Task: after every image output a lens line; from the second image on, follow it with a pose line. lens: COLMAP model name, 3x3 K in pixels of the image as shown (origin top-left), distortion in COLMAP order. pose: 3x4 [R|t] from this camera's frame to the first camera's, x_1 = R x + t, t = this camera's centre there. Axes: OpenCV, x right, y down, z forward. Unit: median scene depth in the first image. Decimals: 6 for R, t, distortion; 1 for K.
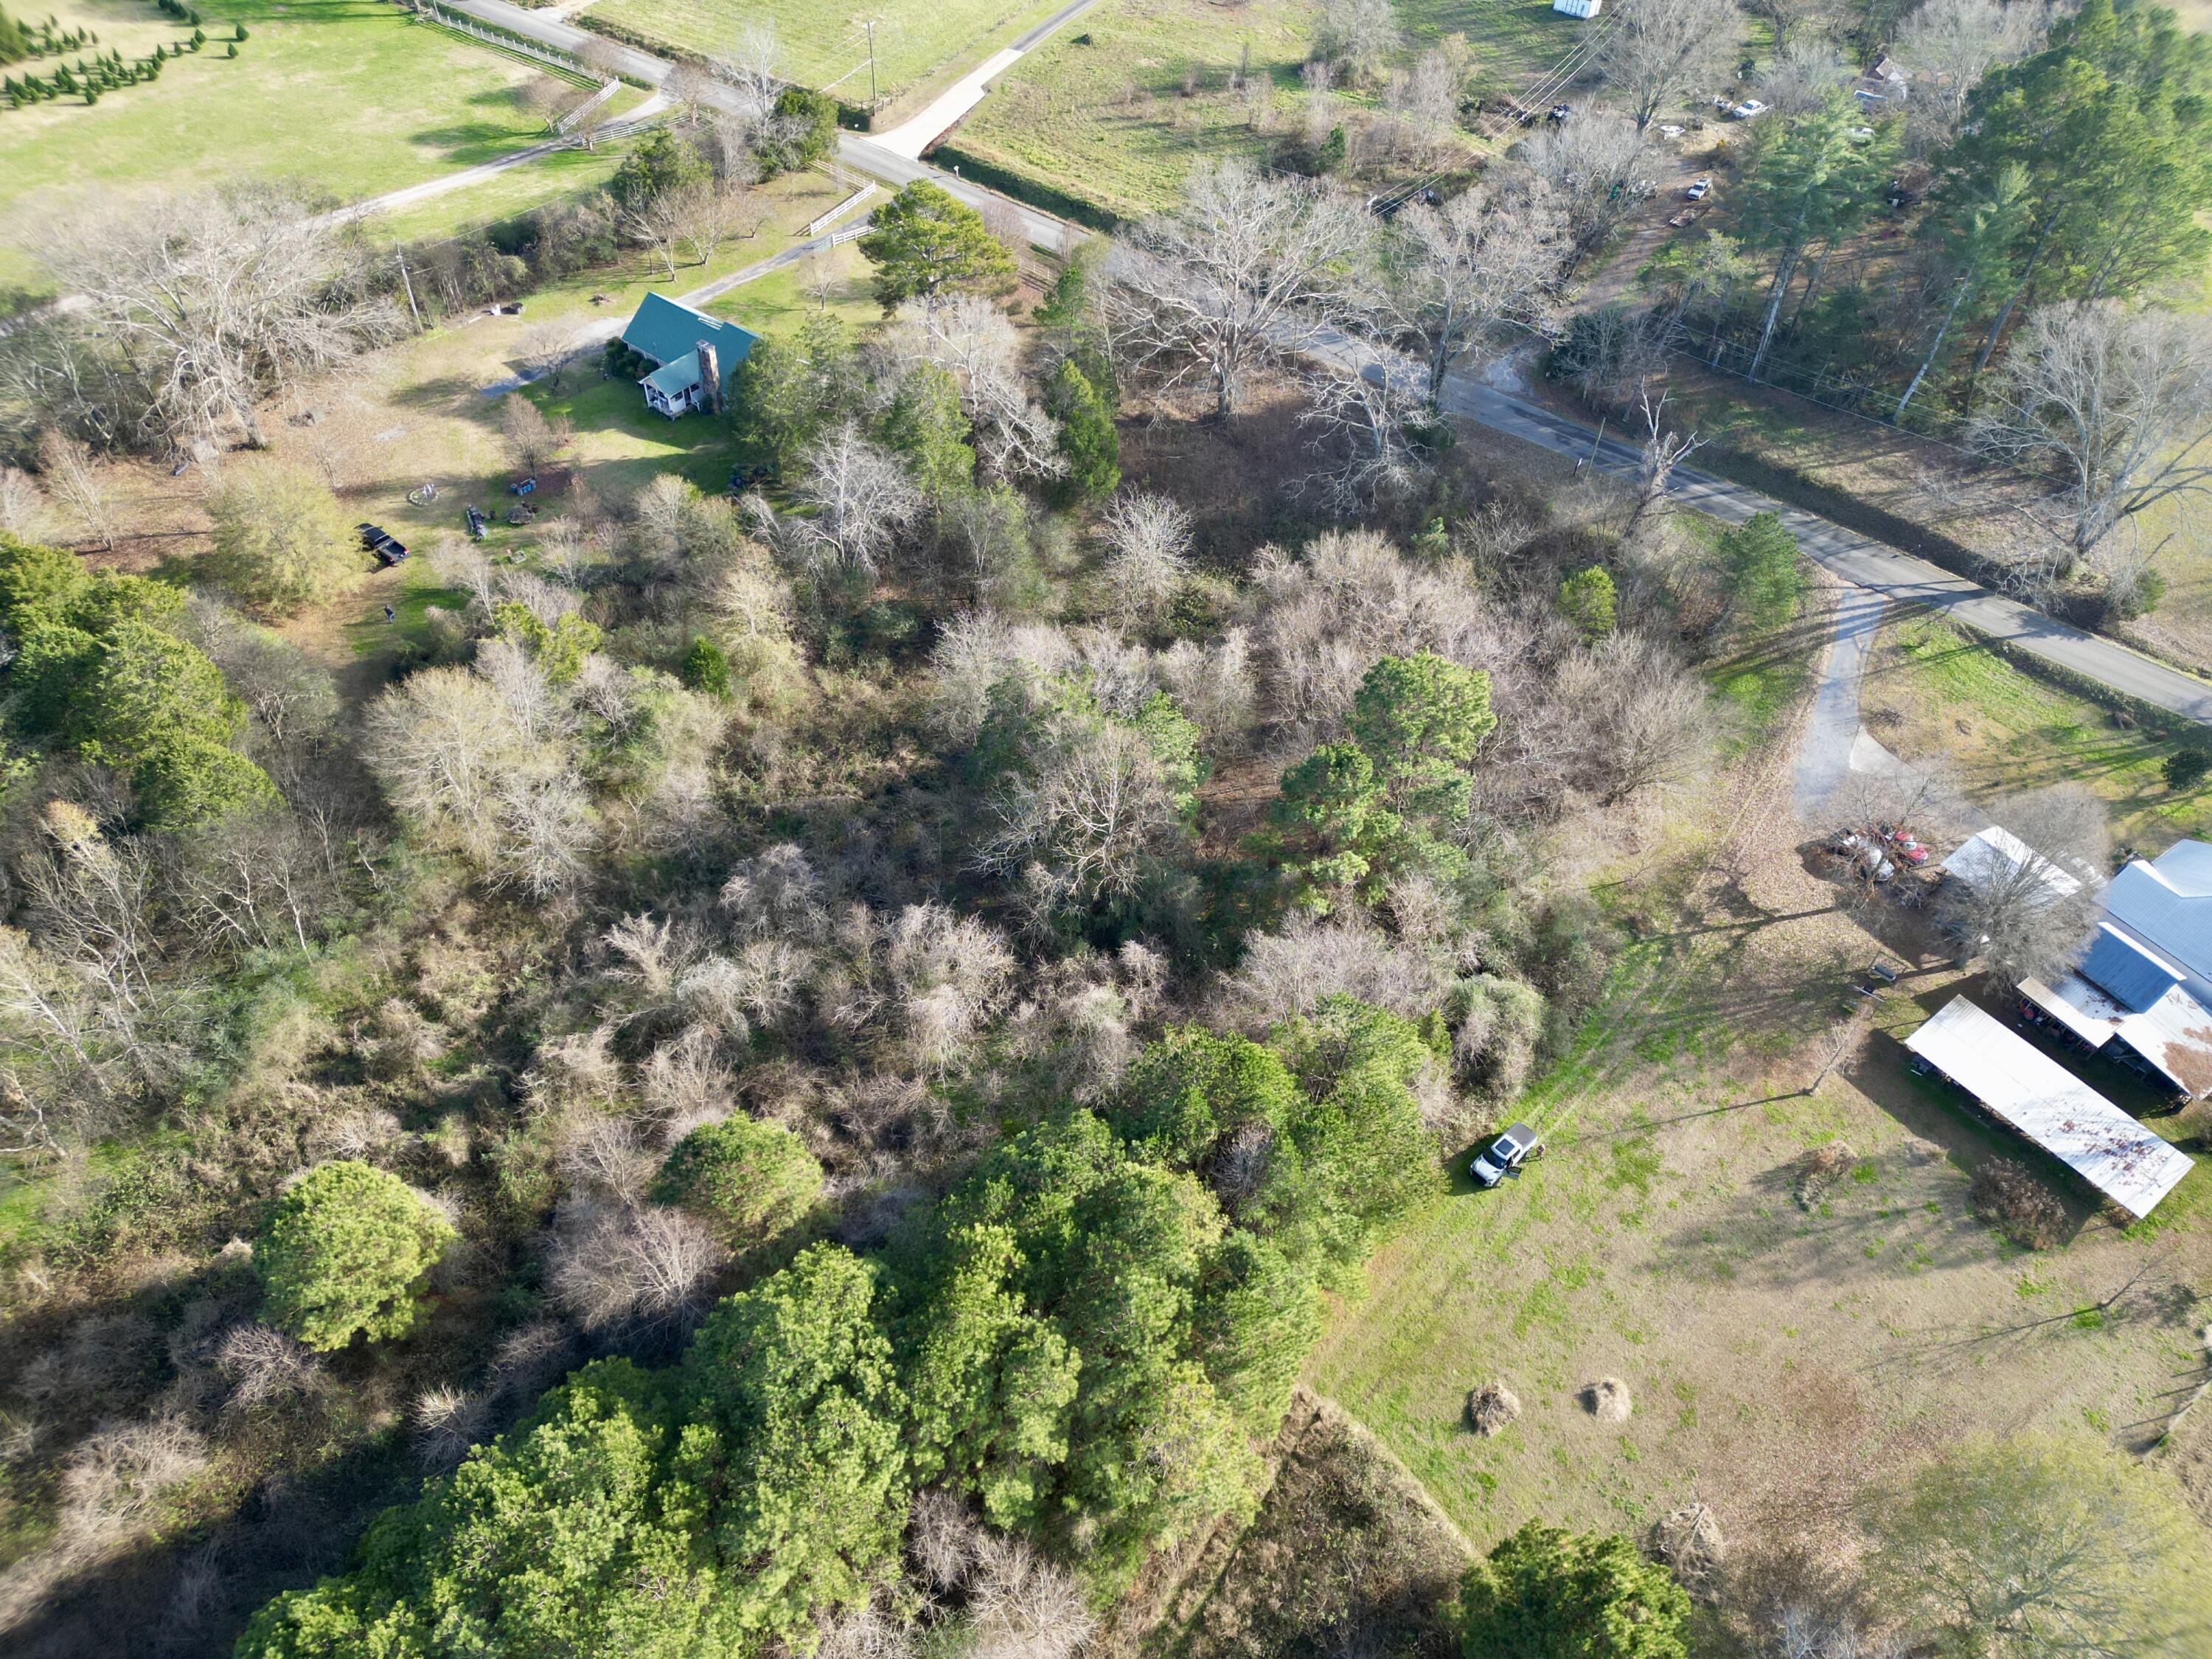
lens RADIAL K [[1536.2, 0, 1111.6], [0, 1536.2, 829.7], [0, 0, 1]] dist [0.088207, -0.087964]
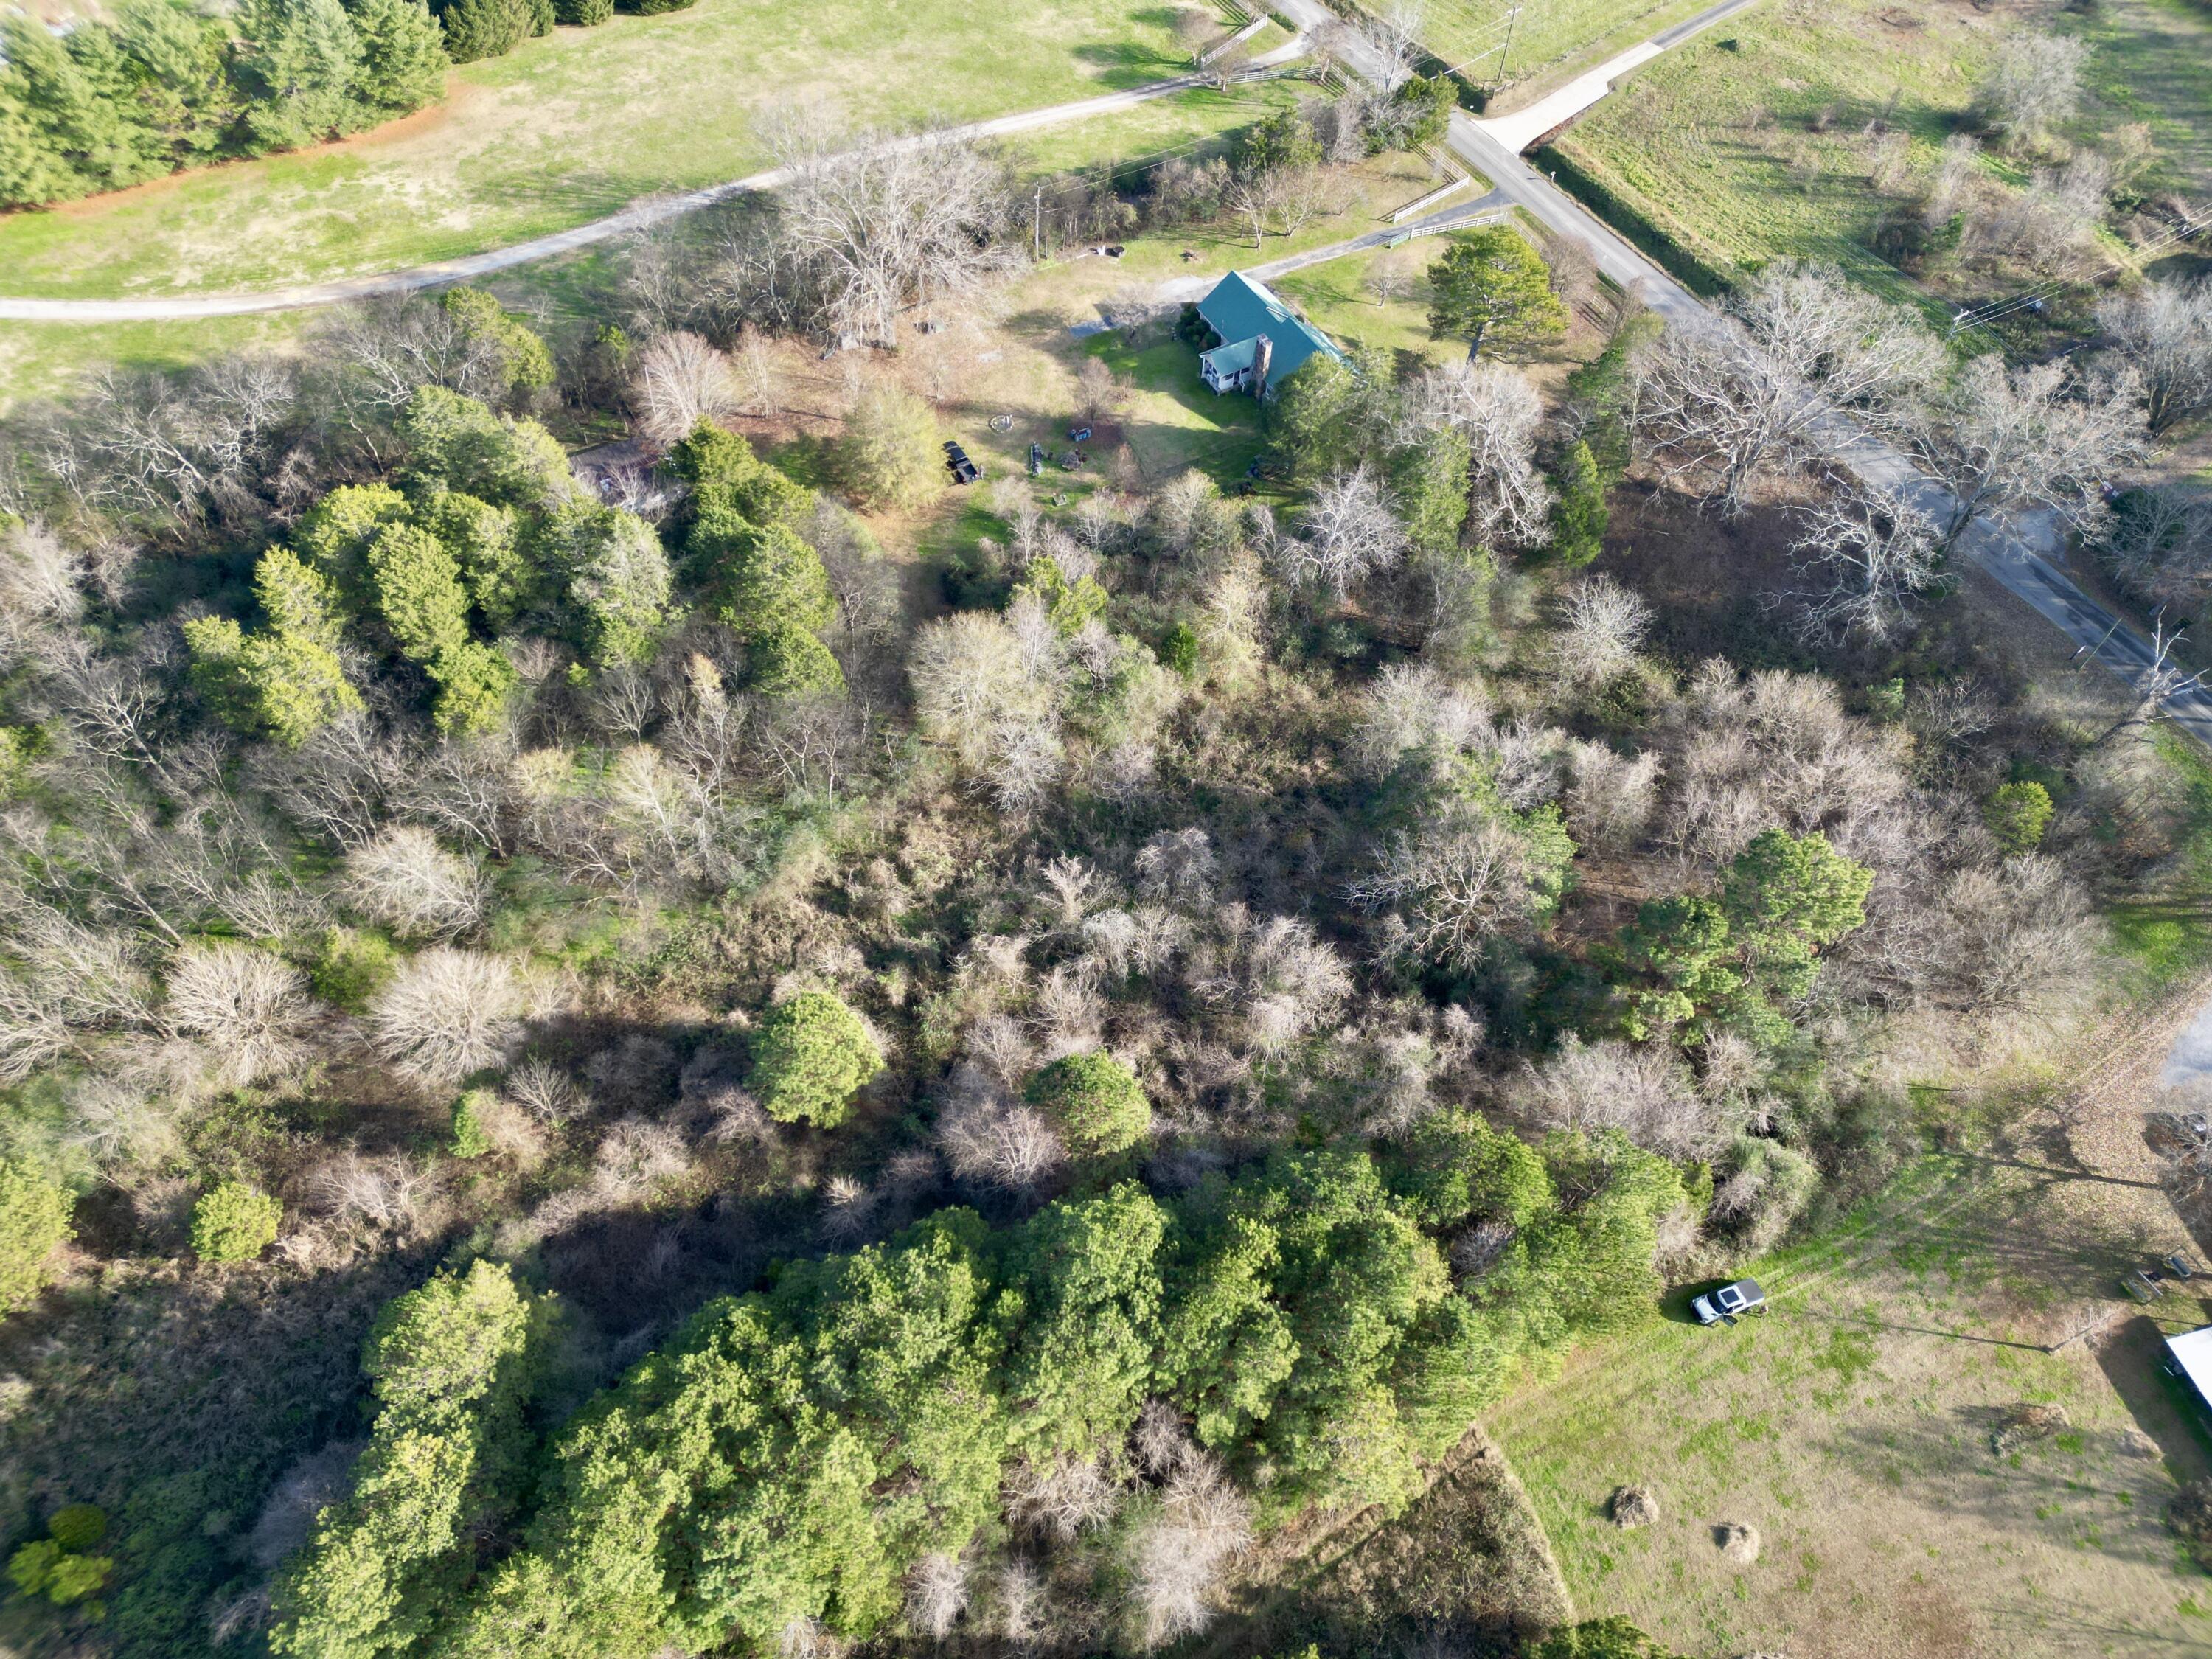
lens RADIAL K [[1515.8, 0, 1115.3], [0, 1515.8, 840.2], [0, 0, 1]] dist [0.102830, -0.102526]
pose [[0.924761, 0.303666, -0.229357, 0.000582], [-0.274743, 0.949785, 0.149746, -0.127183], [0.263313, -0.075465, 0.961754, -0.132662]]
